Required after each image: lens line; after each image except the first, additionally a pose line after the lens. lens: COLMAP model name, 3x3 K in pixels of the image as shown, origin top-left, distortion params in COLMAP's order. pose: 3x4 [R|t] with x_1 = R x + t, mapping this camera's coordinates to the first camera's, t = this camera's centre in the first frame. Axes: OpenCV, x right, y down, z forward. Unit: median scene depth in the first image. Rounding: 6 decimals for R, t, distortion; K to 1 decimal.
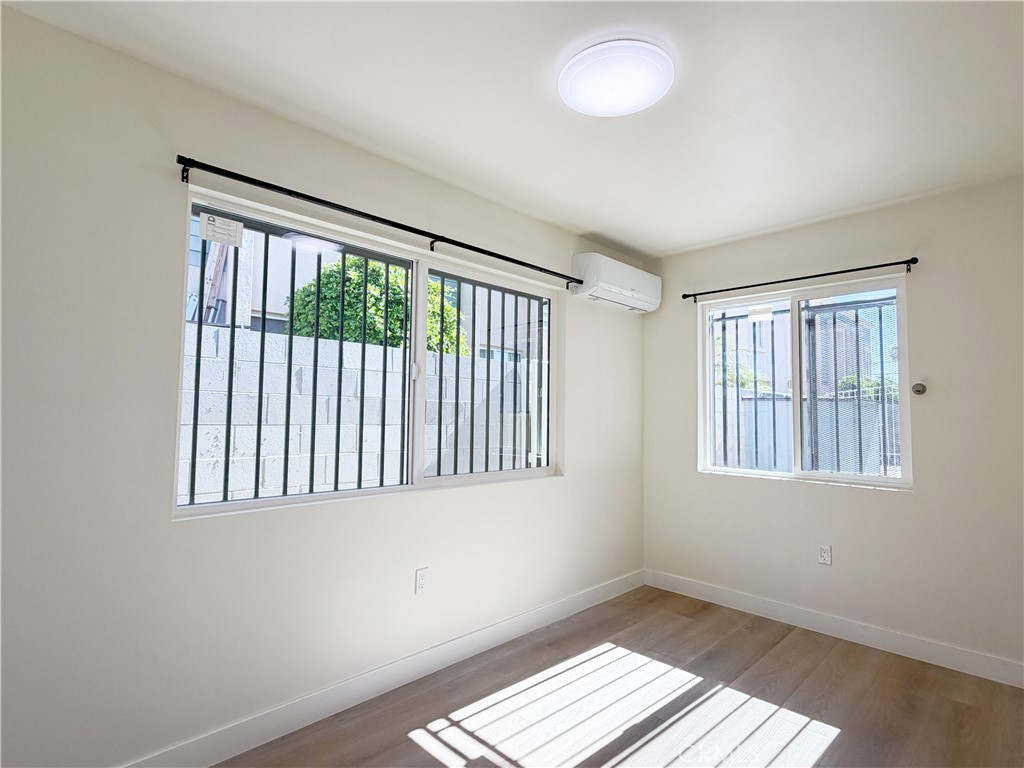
lens RADIAL K [[506.0, 0, 512.0], [0, 506.0, 384.0], [0, 0, 1]] dist [-0.018994, 0.000140]
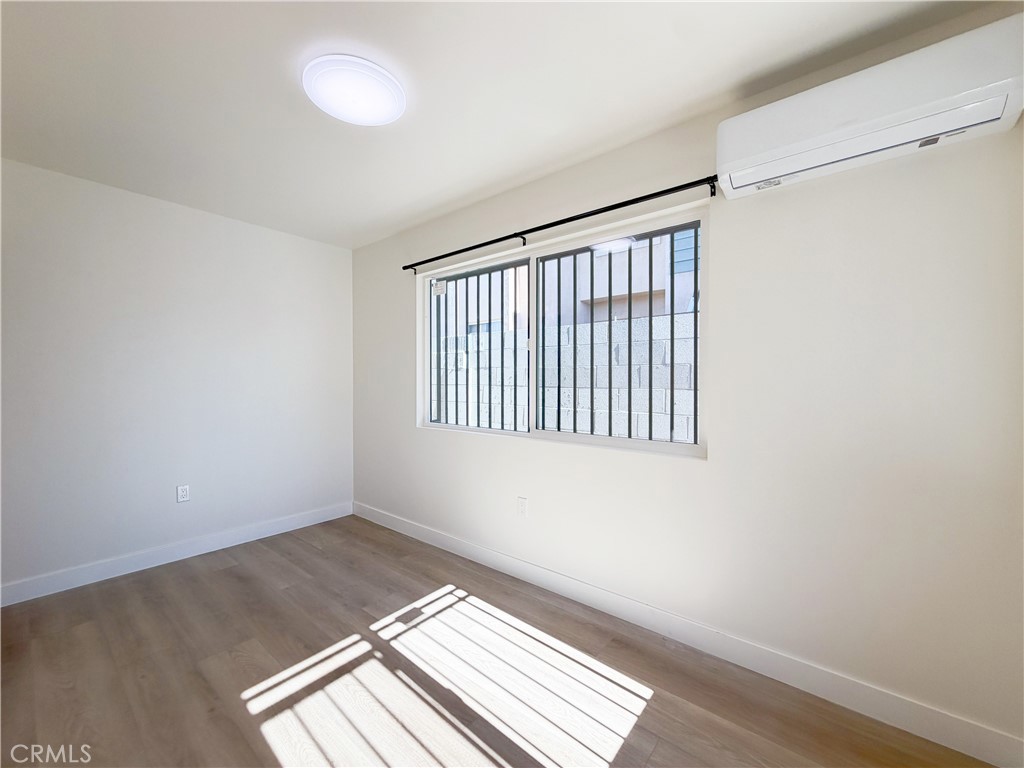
lens RADIAL K [[409.4, 0, 512.0], [0, 409.4, 384.0], [0, 0, 1]] dist [0.000396, -0.000089]
pose [[0.109115, -0.002450, -0.994026, 0.712028], [0.061872, 0.998075, 0.004332, 0.056837], [0.992102, -0.061975, 0.109056, 0.722398]]
